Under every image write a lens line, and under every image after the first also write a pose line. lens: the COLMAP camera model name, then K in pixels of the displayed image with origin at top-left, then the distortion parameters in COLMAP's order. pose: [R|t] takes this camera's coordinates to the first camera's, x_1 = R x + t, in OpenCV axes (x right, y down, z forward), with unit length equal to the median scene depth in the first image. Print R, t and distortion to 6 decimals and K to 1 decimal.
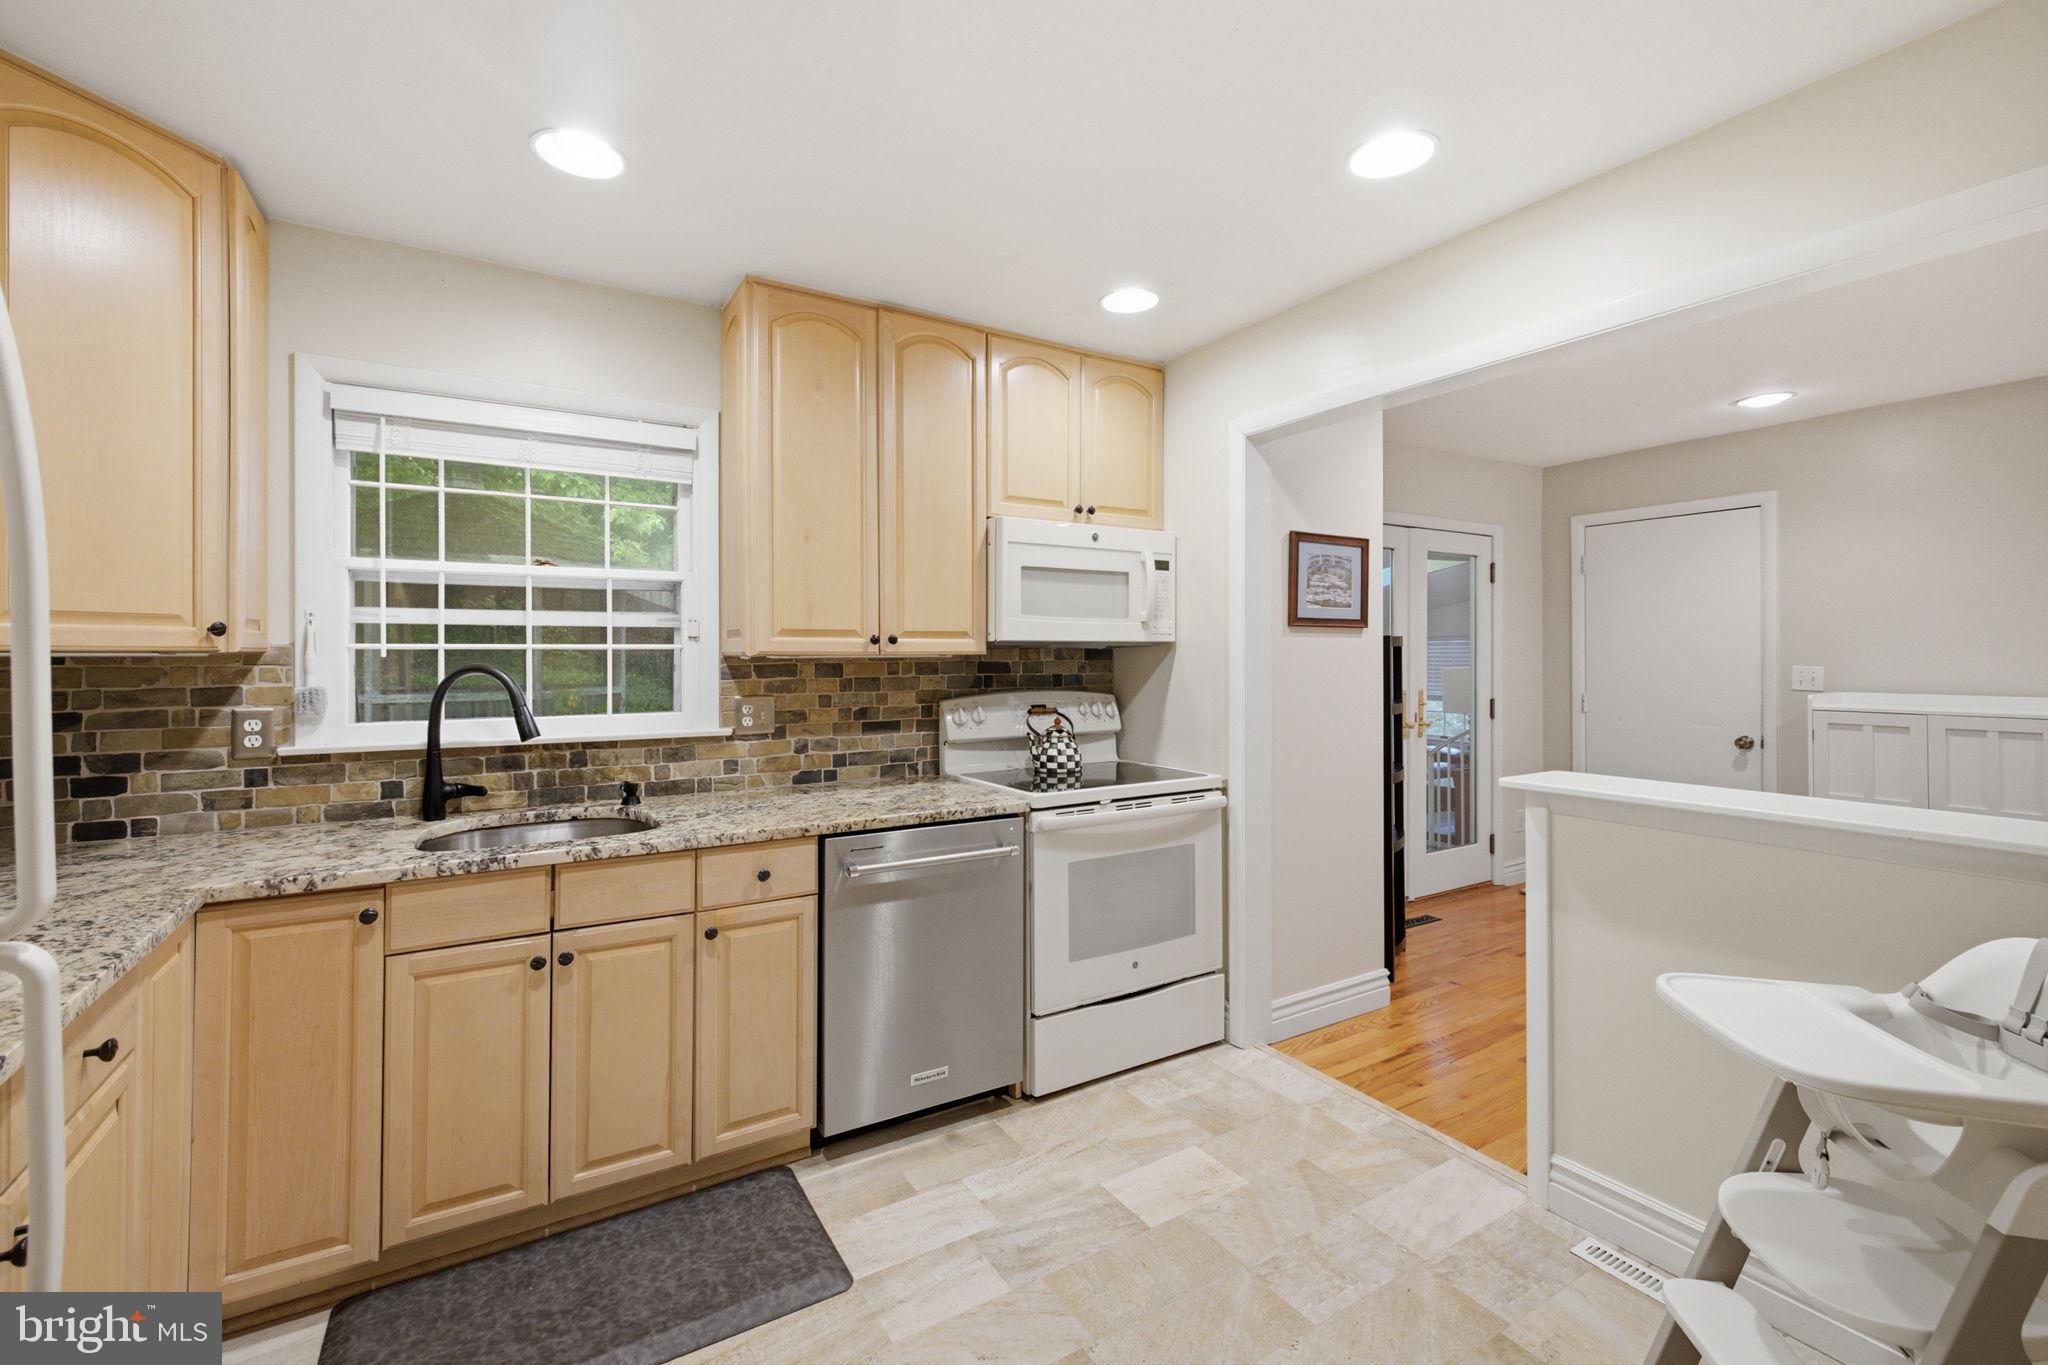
lens RADIAL K [[865.0, 0, 1026.0], [0, 865.0, 651.3], [0, 0, 1]] dist [0.007431, -0.000682]
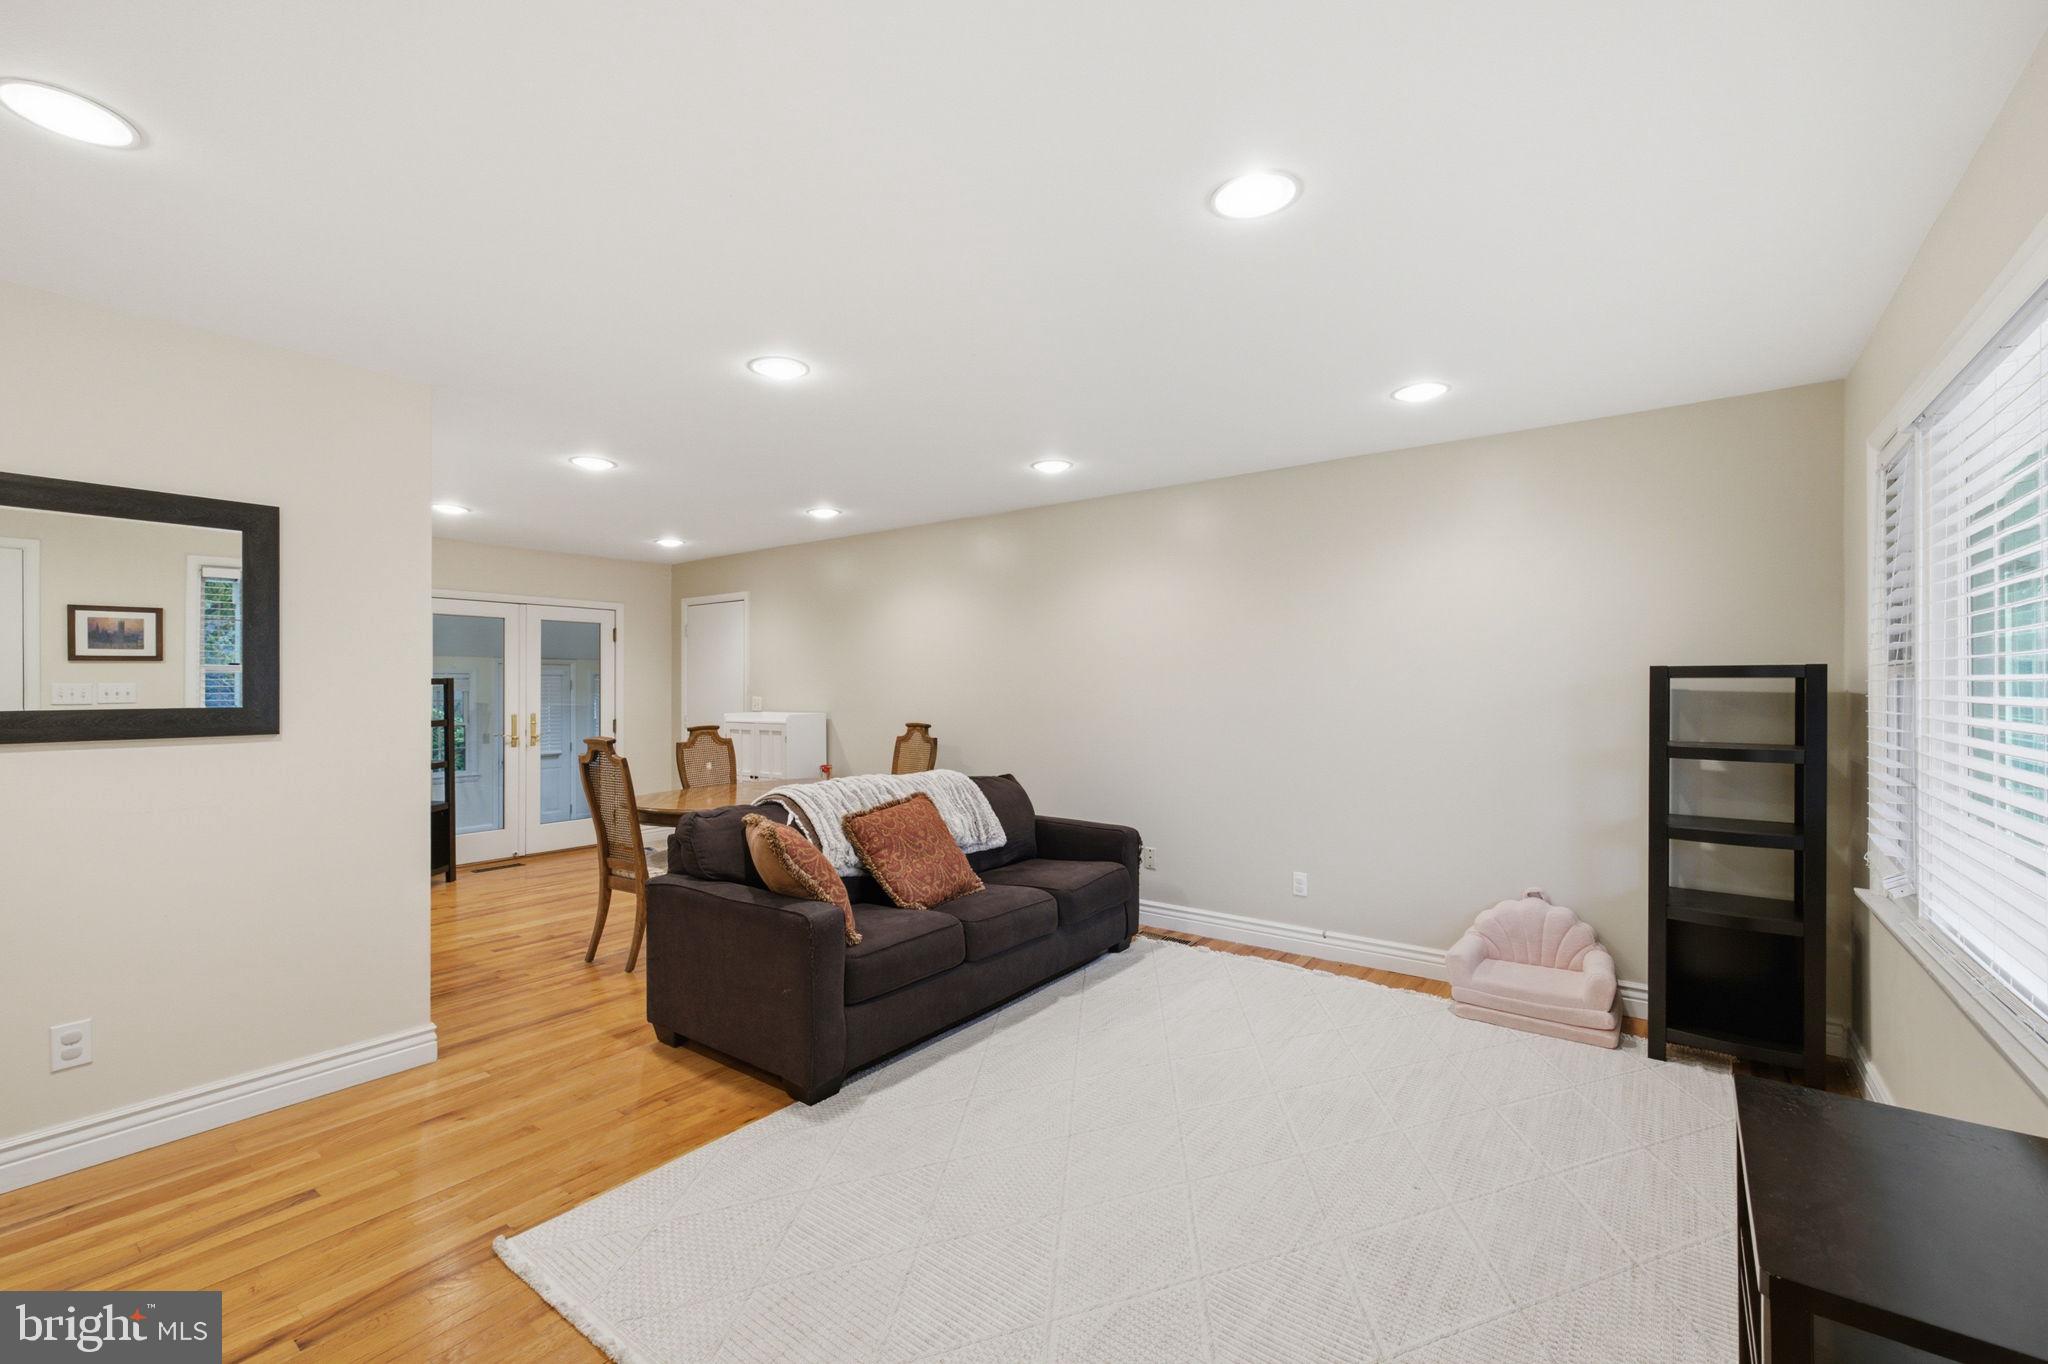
lens RADIAL K [[865.0, 0, 1010.7], [0, 865.0, 688.1], [0, 0, 1]] dist [0.007431, -0.000682]
pose [[0.925040, 0.000603, 0.379868, 1.118325], [-0.002256, 0.999990, 0.003906, -0.011013], [-0.379862, -0.004470, 0.925032, -1.167331]]
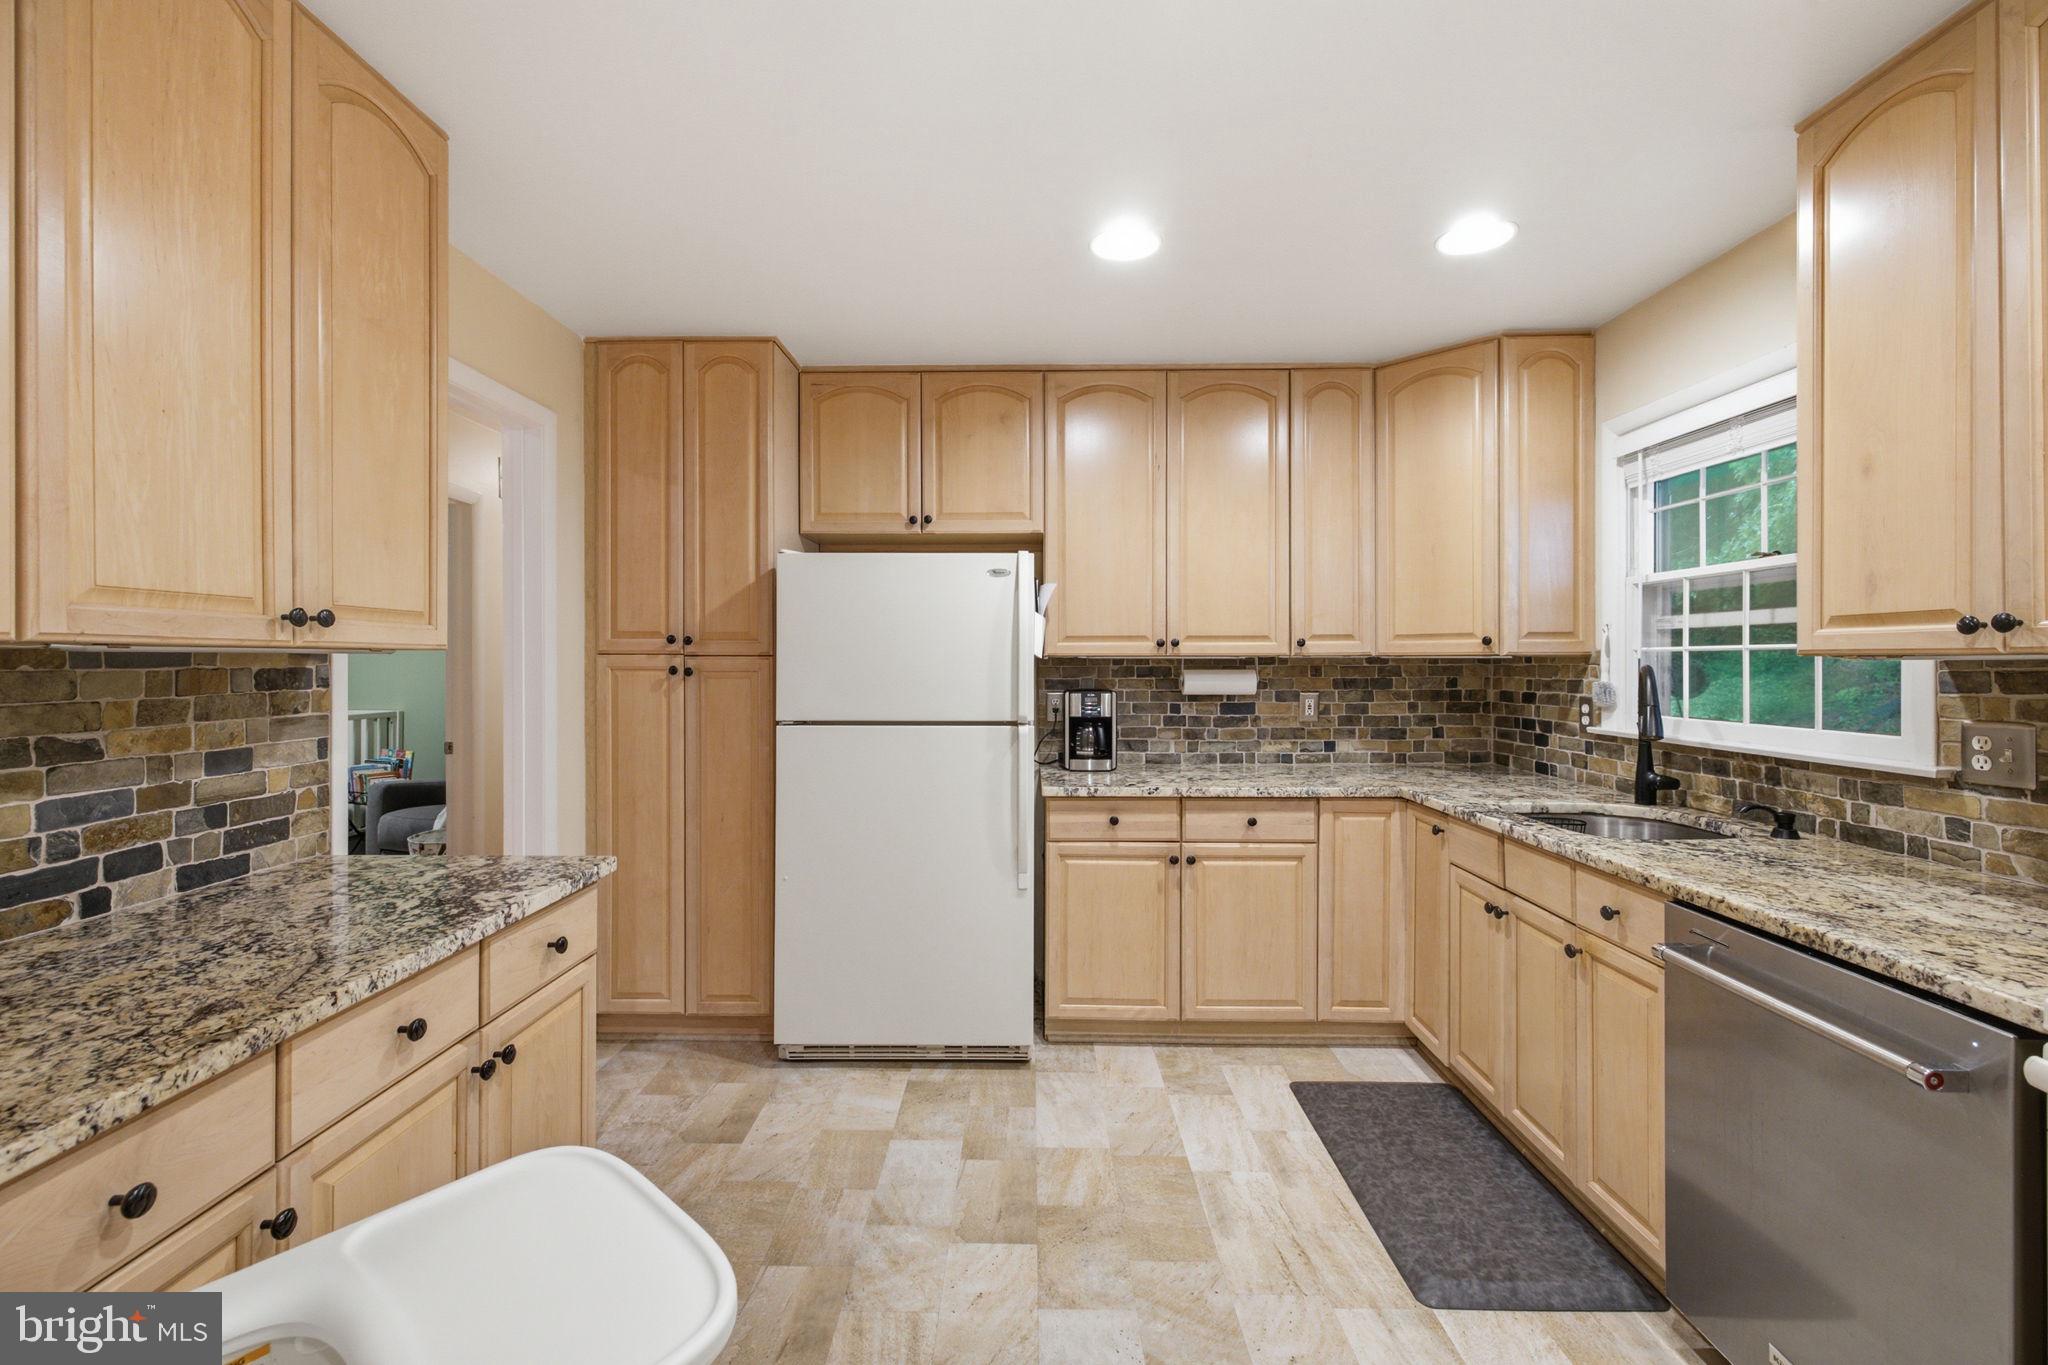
lens RADIAL K [[865.0, 0, 1016.3], [0, 865.0, 664.1], [0, 0, 1]] dist [0.007431, -0.000682]
pose [[-0.540702, 0.003903, -0.841205, 0.563220], [0.004132, 0.999989, 0.001984, 0.006875], [0.841204, -0.002403, -0.540713, 0.749676]]
